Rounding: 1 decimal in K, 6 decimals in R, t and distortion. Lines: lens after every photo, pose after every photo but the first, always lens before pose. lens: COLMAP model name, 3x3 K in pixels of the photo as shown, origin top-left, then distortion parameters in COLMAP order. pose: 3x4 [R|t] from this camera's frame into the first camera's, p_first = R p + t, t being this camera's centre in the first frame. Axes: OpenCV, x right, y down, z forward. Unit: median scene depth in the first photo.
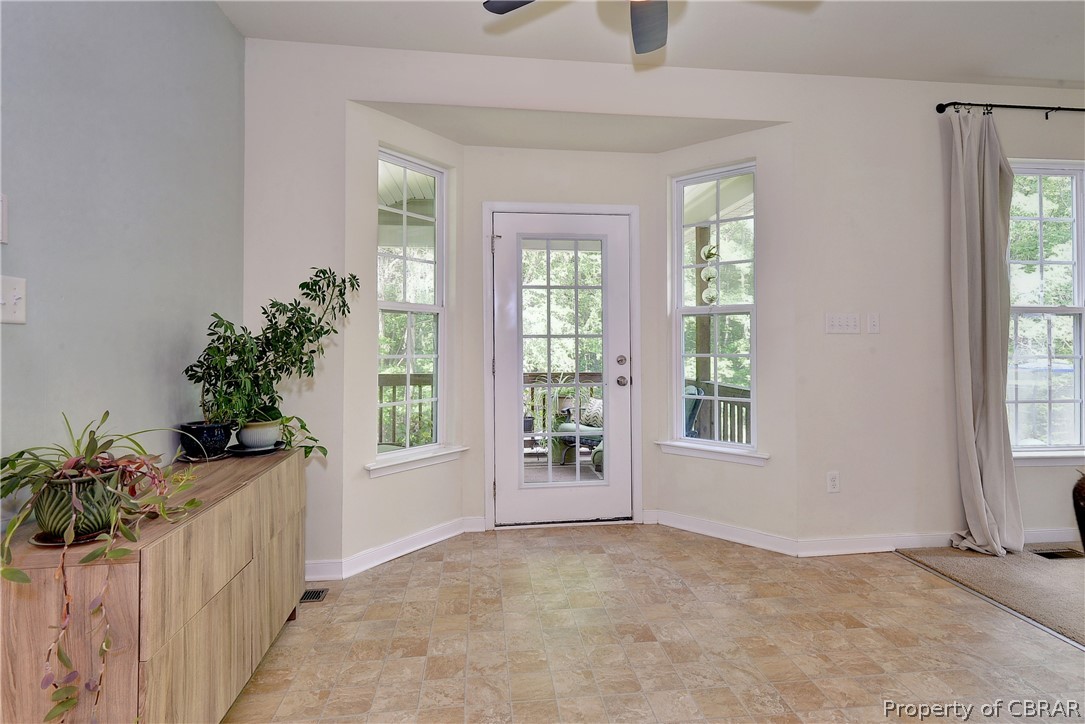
lens RADIAL K [[550.9, 0, 547.1], [0, 550.9, 338.0], [0, 0, 1]] dist [0.002081, 0.000010]
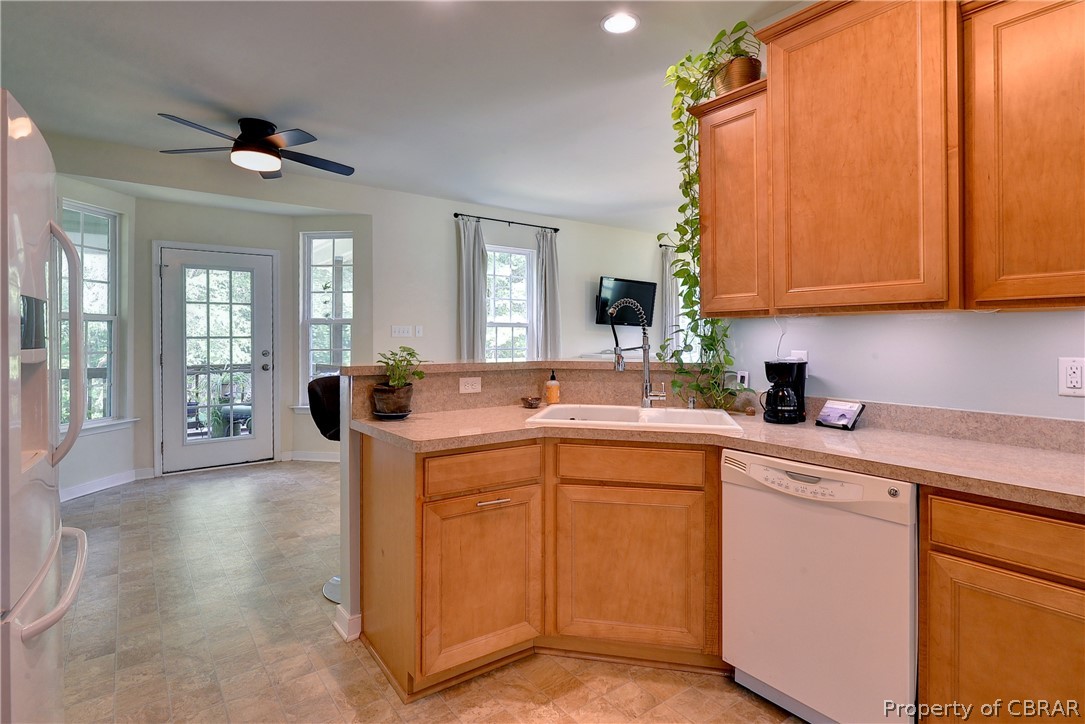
lens RADIAL K [[550.9, 0, 547.1], [0, 550.9, 338.0], [0, 0, 1]] dist [0.002081, 0.000010]
pose [[0.862269, 0.001599, 0.506449, 0.037814], [-0.007497, 0.999926, 0.009608, -0.022710], [-0.506396, -0.012082, 0.862217, -0.703851]]
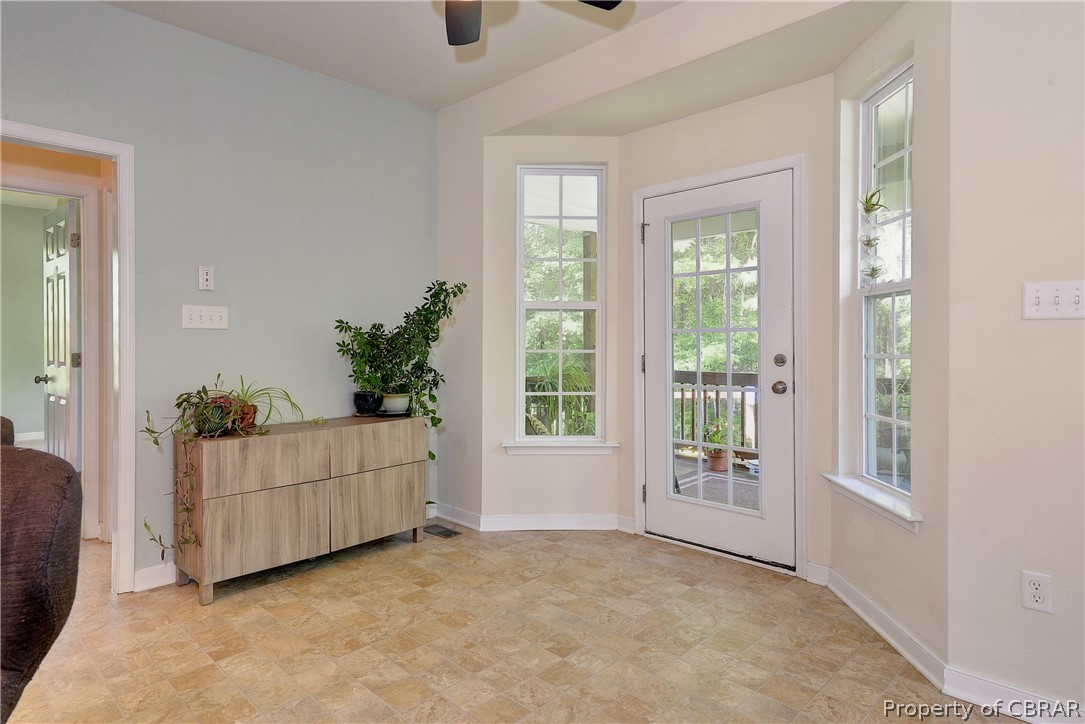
lens RADIAL K [[615.1, 0, 541.5], [0, 615.1, 346.6], [0, 0, 1]] dist [0.014510, -0.000414]
pose [[0.619037, 0.007608, -0.785325, 0.631810], [0.007543, 0.999849, 0.015632, 0.005429], [0.785326, -0.015600, 0.618886, 0.214394]]
